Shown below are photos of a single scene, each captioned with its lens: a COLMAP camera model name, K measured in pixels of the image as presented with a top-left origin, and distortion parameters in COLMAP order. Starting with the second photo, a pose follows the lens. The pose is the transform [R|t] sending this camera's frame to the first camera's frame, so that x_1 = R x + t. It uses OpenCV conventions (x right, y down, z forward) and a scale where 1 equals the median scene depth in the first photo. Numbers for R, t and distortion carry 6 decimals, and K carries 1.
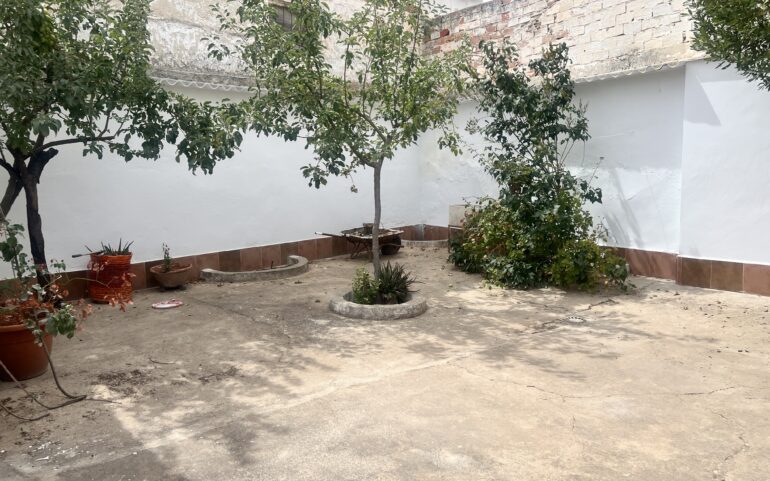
lens RADIAL K [[581.5, 0, 385.0], [0, 581.5, 240.5], [0, 0, 1]] dist [0.004561, -0.002190]
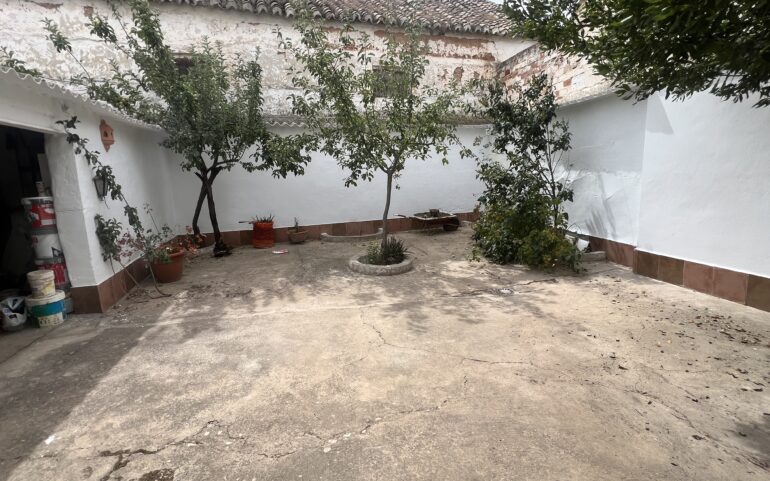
lens RADIAL K [[373.6, 0, 382.6], [0, 373.6, 229.9], [0, 0, 1]] dist [-0.004261, -0.000537]
pose [[0.896183, 0.061144, -0.439452, 0.370014], [-0.044155, 0.997833, 0.048789, -0.024987], [0.441482, -0.024320, 0.896940, 0.110091]]
